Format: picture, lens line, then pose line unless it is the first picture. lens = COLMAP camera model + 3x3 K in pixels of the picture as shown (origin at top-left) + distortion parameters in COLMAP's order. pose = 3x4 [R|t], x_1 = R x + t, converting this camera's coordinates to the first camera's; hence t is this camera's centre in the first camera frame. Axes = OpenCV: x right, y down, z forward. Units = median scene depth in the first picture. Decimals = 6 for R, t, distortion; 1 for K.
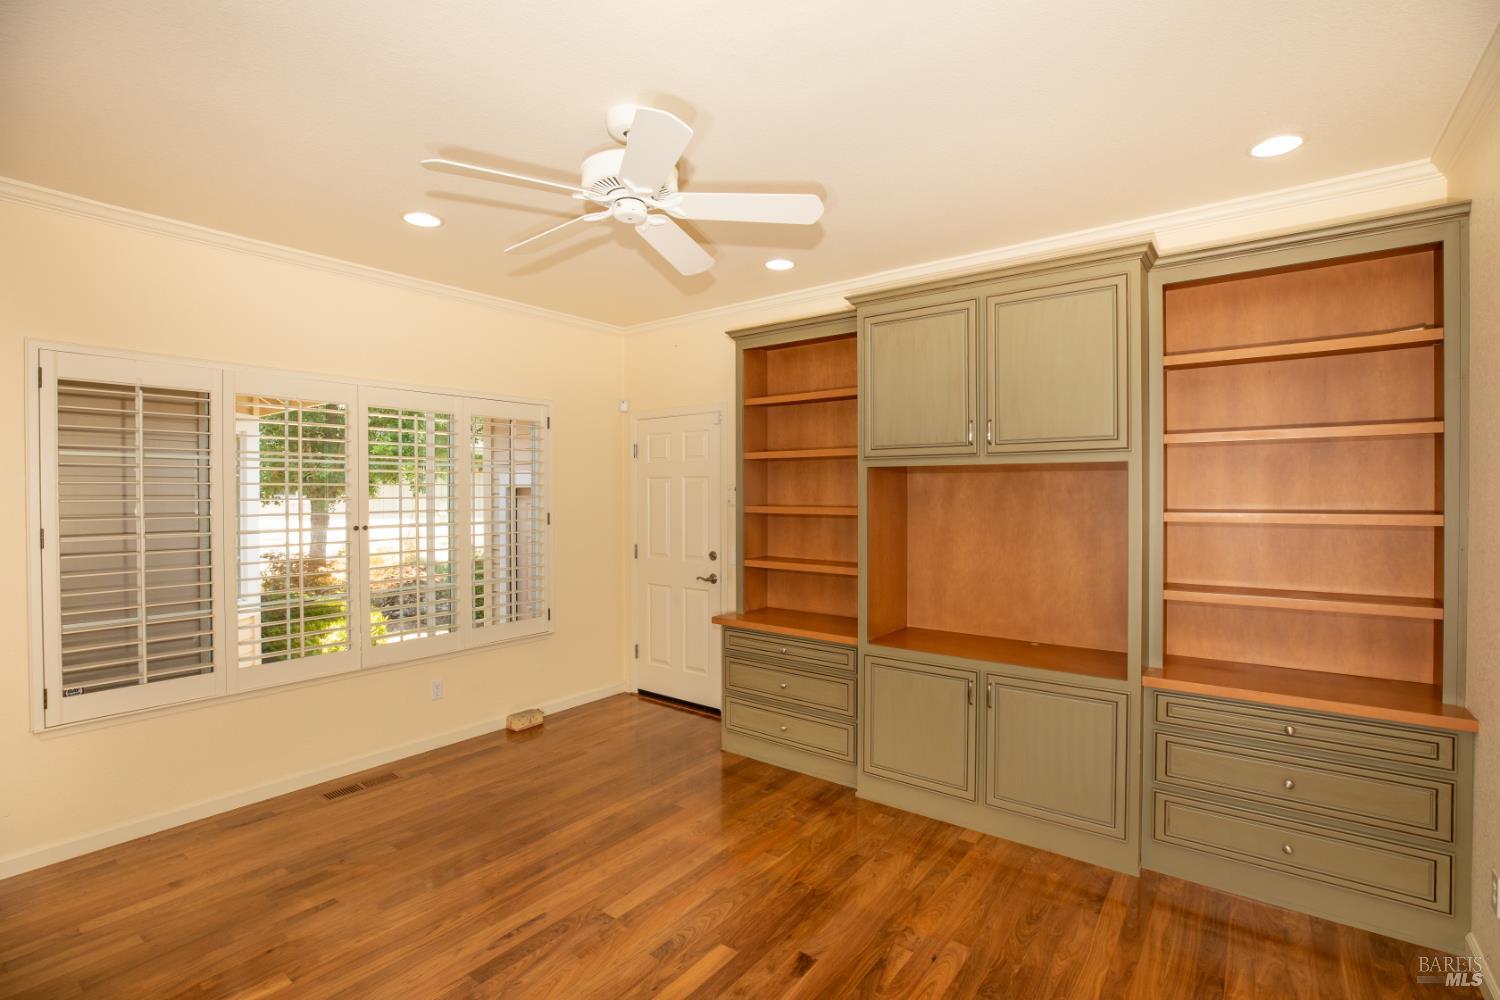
lens RADIAL K [[684.0, 0, 749.7], [0, 684.0, 499.6], [0, 0, 1]] dist [-0.044389, 0.012852]
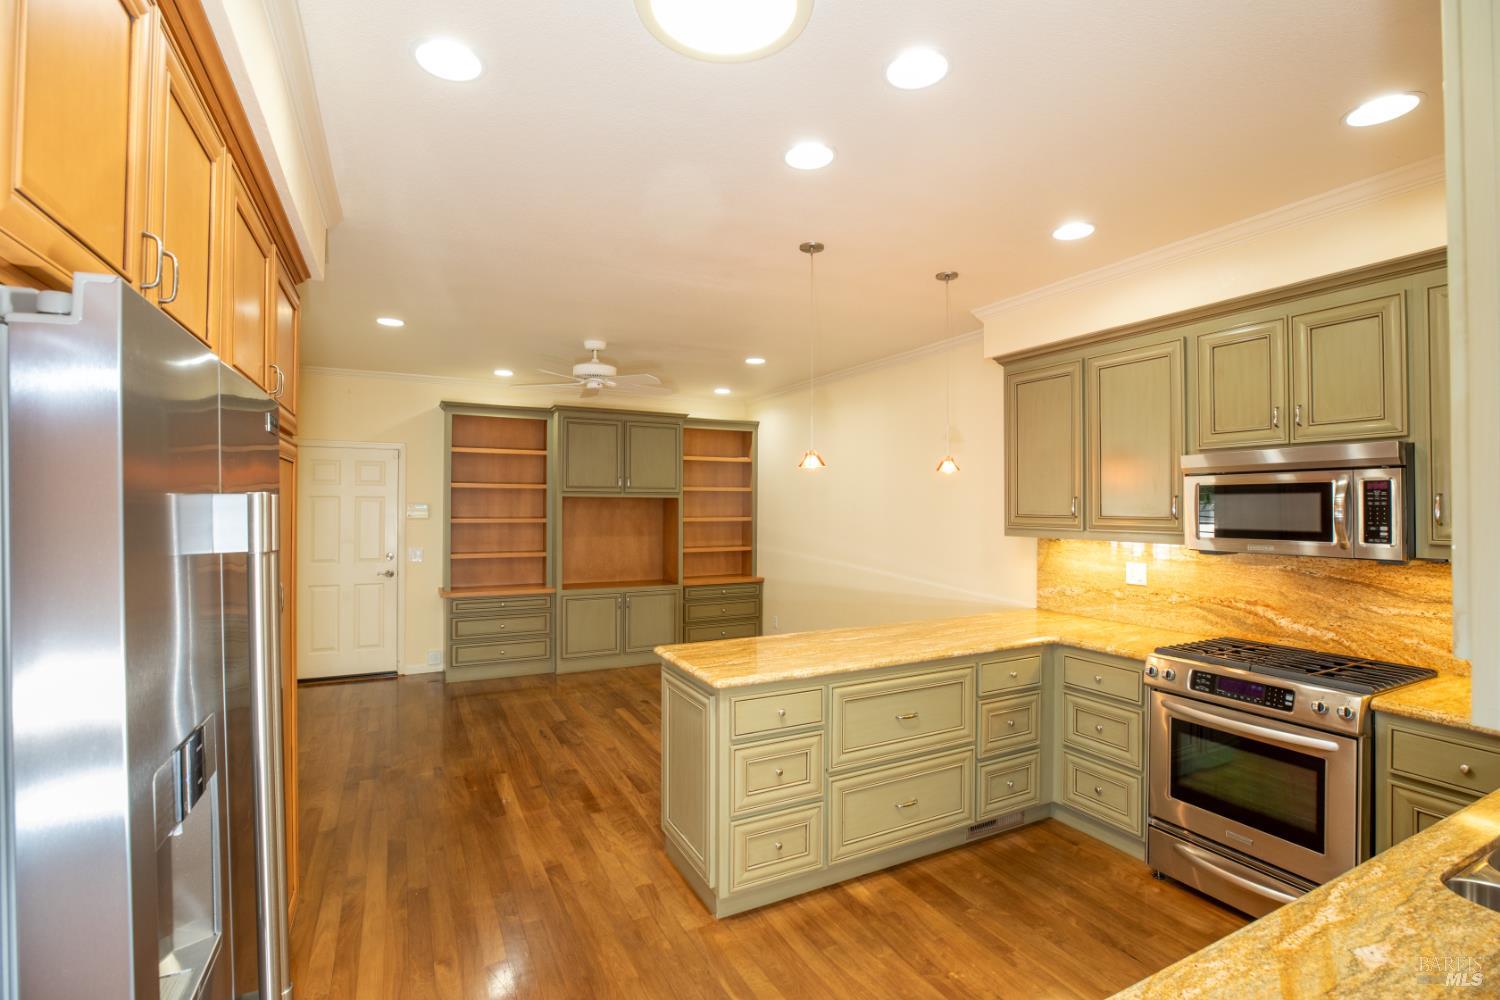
lens RADIAL K [[684.0, 0, 752.3], [0, 684.0, 497.9], [0, 0, 1]] dist [-0.044389, 0.012852]
pose [[0.438071, 0.008159, 0.898904, -1.453222], [0.002611, 0.999943, -0.010349, -0.026154], [-0.898937, 0.006881, 0.438024, -0.336035]]
